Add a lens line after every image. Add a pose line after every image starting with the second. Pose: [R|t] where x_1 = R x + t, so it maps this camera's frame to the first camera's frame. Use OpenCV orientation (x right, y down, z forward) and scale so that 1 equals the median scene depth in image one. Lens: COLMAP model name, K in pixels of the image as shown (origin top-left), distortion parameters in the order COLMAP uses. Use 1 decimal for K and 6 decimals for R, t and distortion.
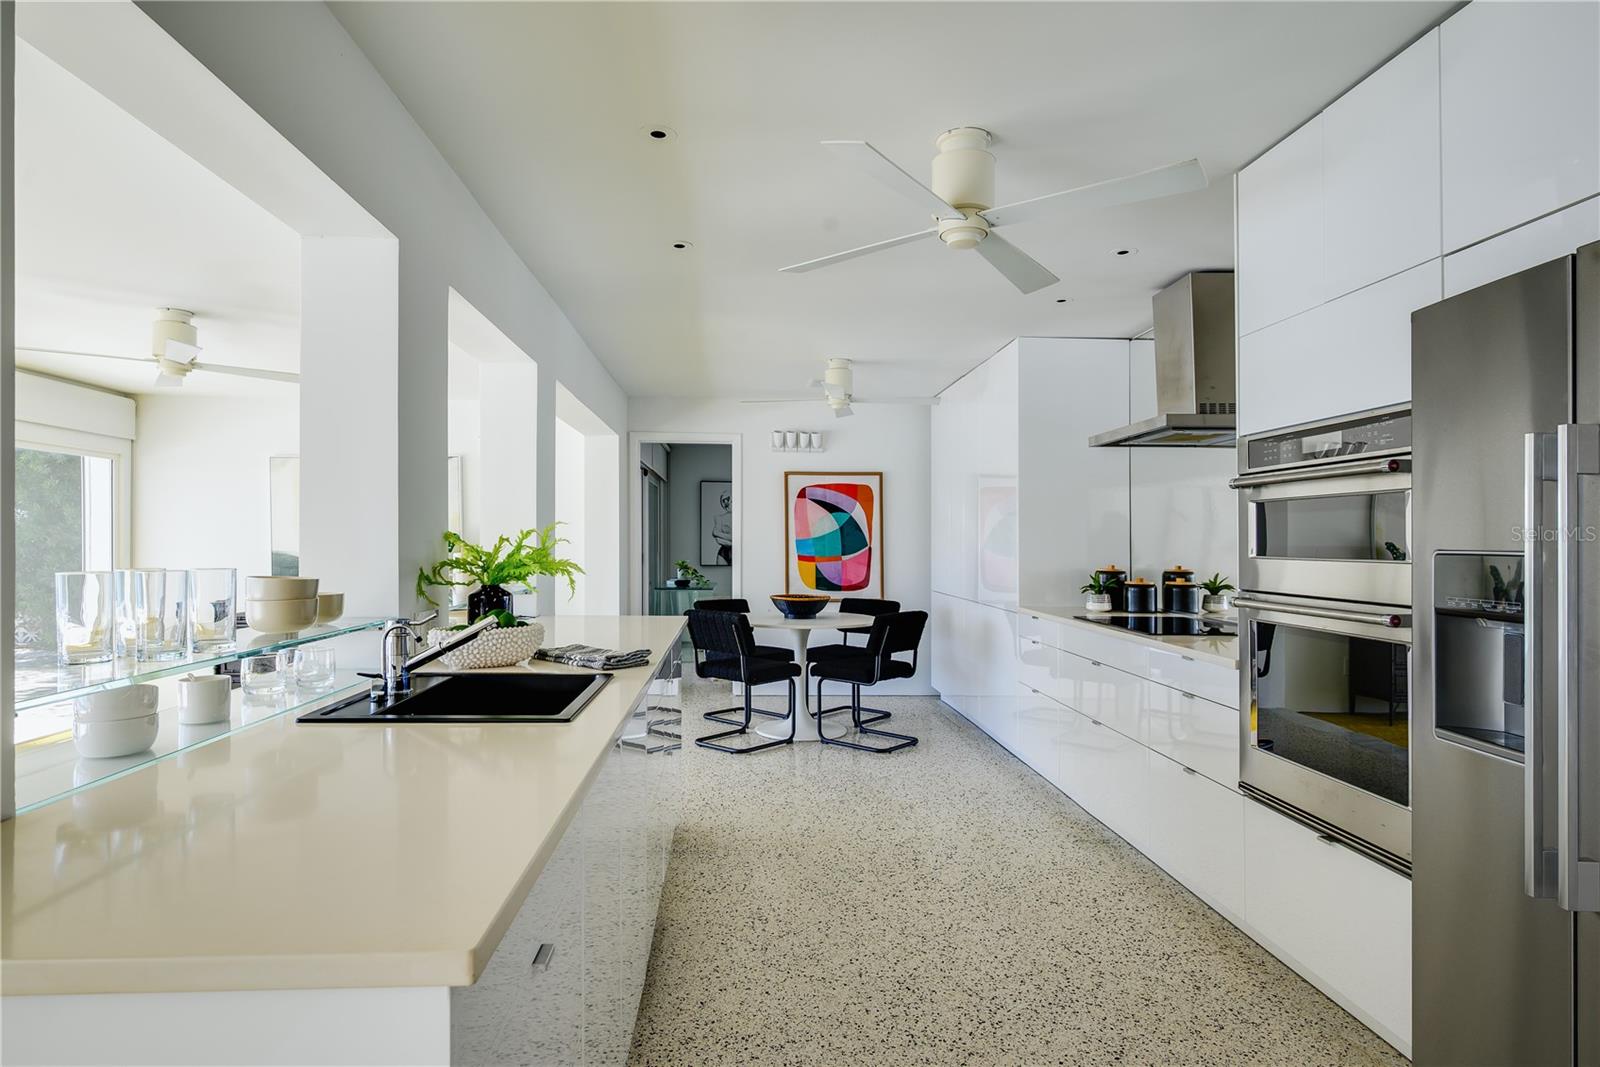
lens RADIAL K [[885.9, 0, 806.9], [0, 885.9, 535.4], [0, 0, 1]] dist [0.008466, -0.001825]
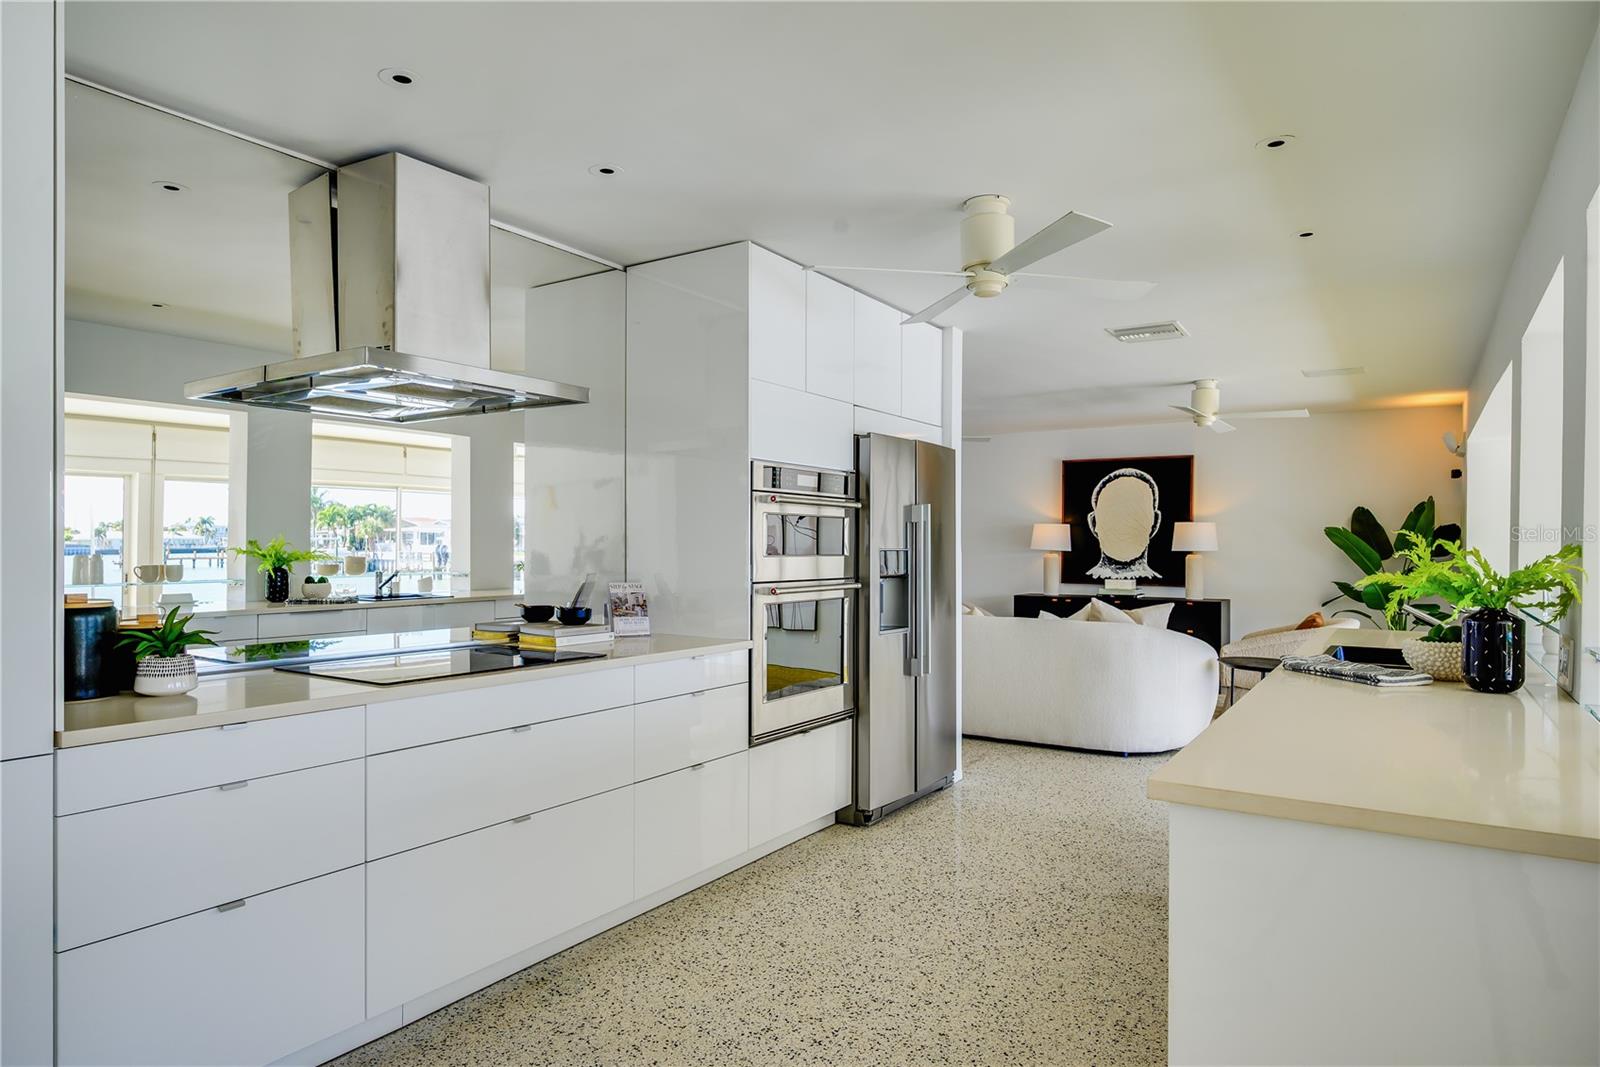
lens RADIAL K [[922.4, 0, 800.3], [0, 922.4, 537.2], [0, 0, 1]] dist [-0.013077, 0.003303]
pose [[-0.786317, -0.006562, 0.617788, -0.177473], [-0.014689, 0.999860, -0.008075, 0.003675], [-0.617648, -0.015424, -0.786303, 0.987460]]
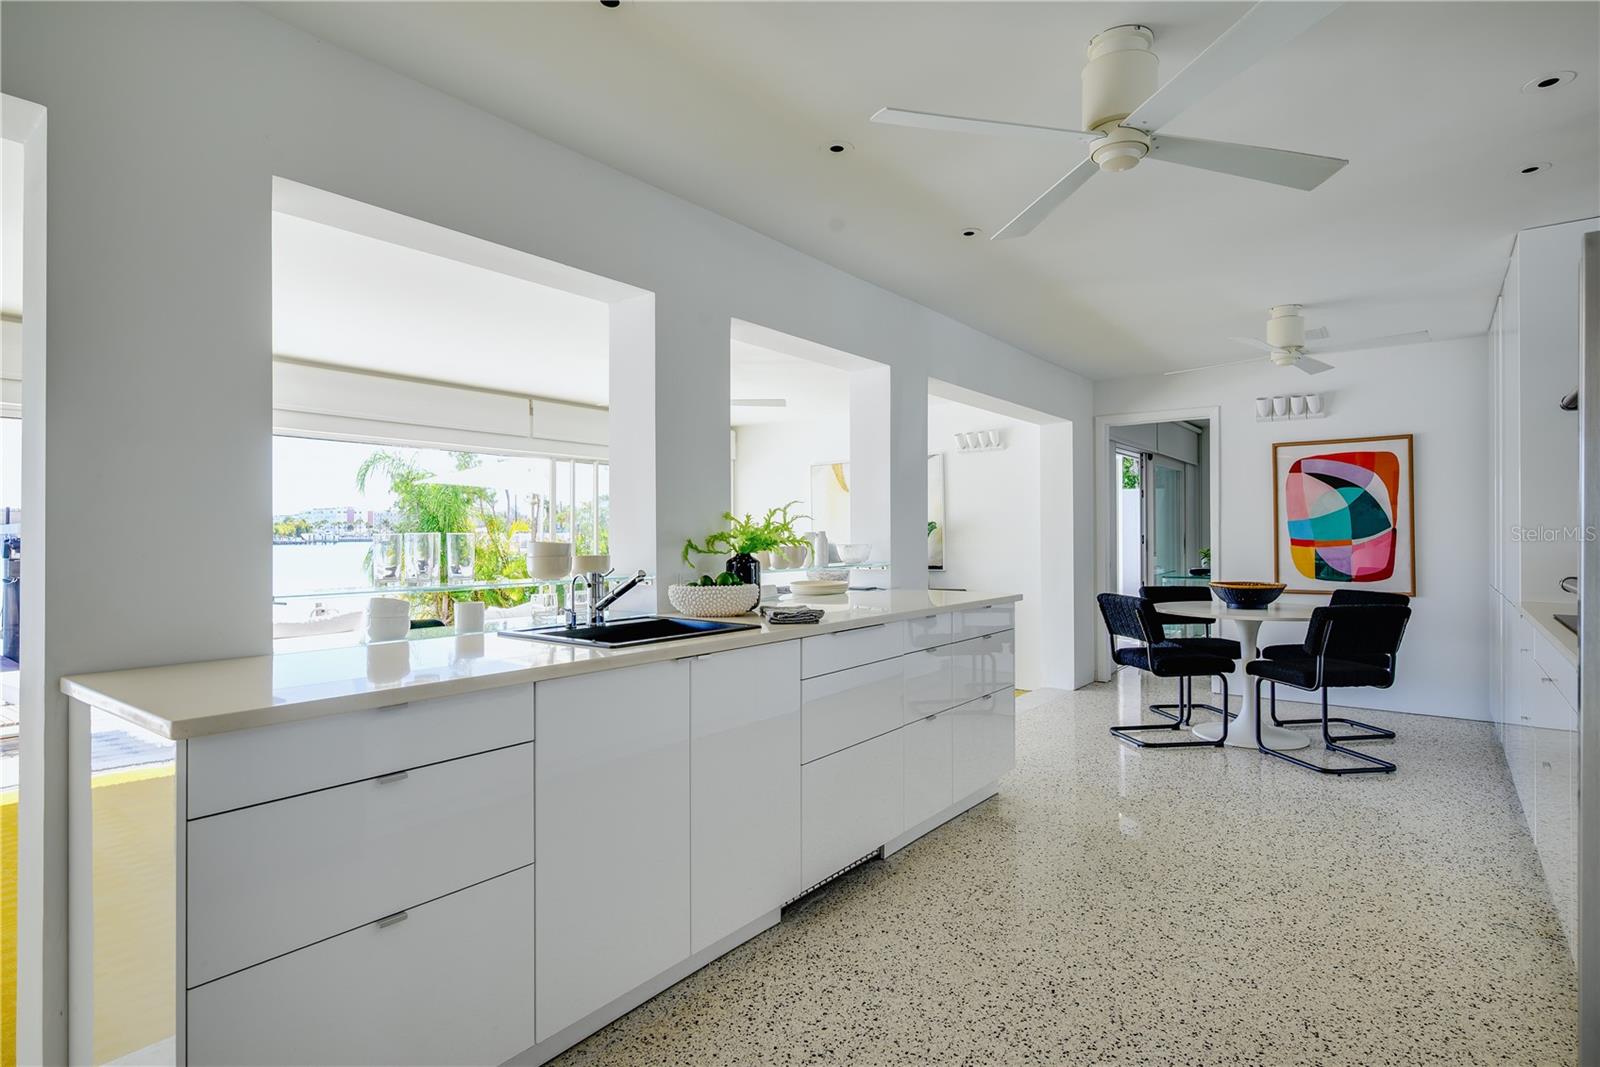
lens RADIAL K [[847.2, 0, 796.9], [0, 847.2, 537.5], [0, 0, 1]] dist [0.002320, -0.000451]
pose [[0.746728, -0.010422, -0.665048, 0.232425], [0.015480, 0.999879, 0.001712, 0.015297], [0.664949, -0.011573, 0.746799, 0.078596]]
